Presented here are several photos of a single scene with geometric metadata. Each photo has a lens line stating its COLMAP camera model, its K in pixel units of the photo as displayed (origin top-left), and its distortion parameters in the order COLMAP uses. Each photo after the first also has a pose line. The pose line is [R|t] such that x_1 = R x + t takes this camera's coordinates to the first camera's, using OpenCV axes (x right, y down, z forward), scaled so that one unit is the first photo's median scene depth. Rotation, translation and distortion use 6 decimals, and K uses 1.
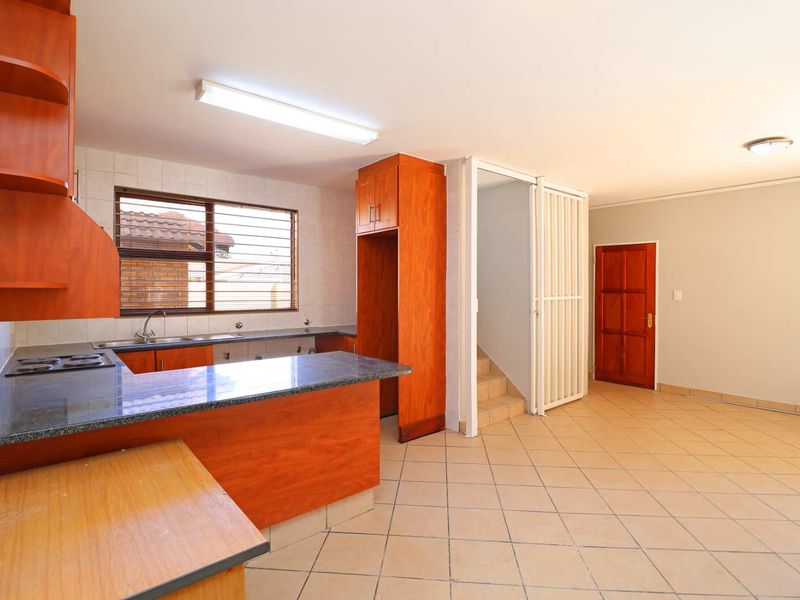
lens RADIAL K [[414.4, 0, 399.6], [0, 414.4, 294.3], [0, 0, 1]] dist [0.000591, -0.011878]
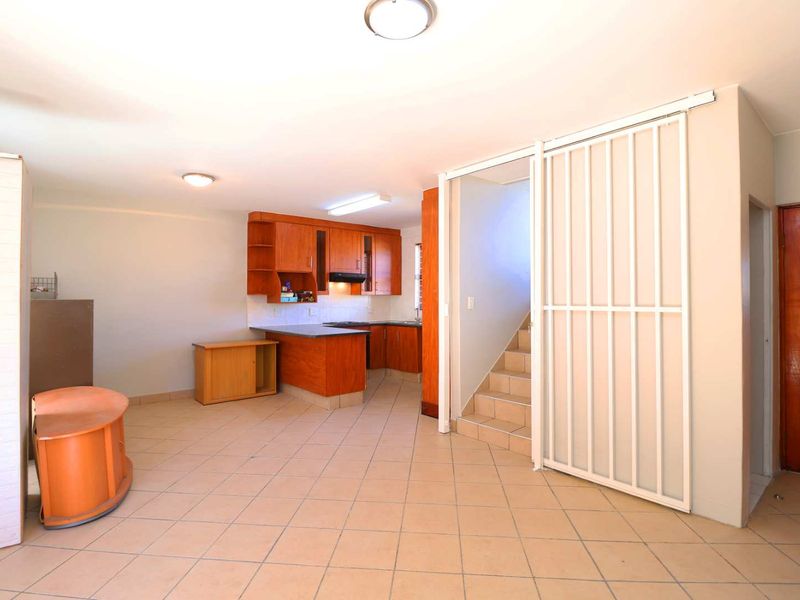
lens RADIAL K [[414.4, 0, 399.6], [0, 414.4, 294.3], [0, 0, 1]] dist [0.000591, -0.011878]
pose [[0.007540, -0.006227, -0.999952, 1.082851], [-0.010897, 0.999921, -0.006309, -0.005306], [0.999912, 0.010944, 0.007471, 0.759773]]
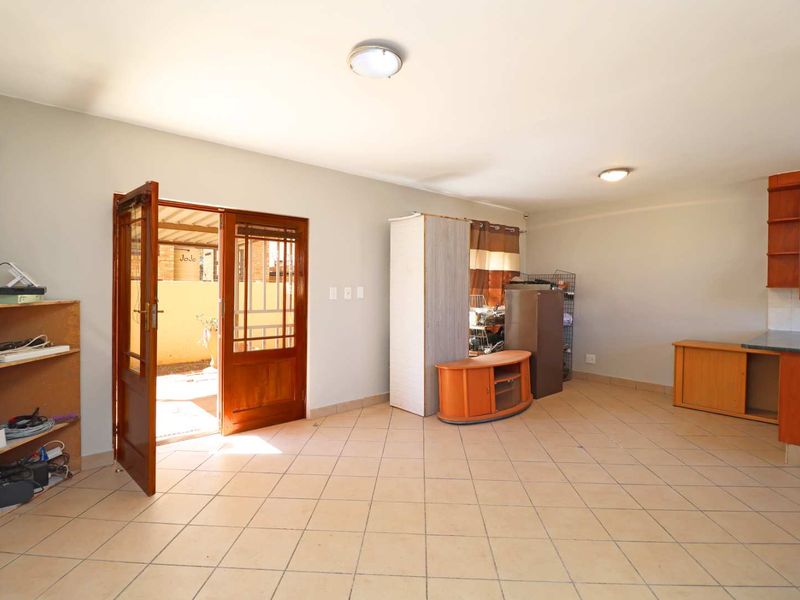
lens RADIAL K [[417.9, 0, 398.8], [0, 417.9, 291.5], [0, 0, 1]] dist [0.002429, -0.014127]
pose [[-0.999401, -0.005540, -0.034165, 0.667369], [-0.006300, 0.999734, 0.022176, -0.010650], [0.034033, 0.022378, -0.999170, 1.270470]]
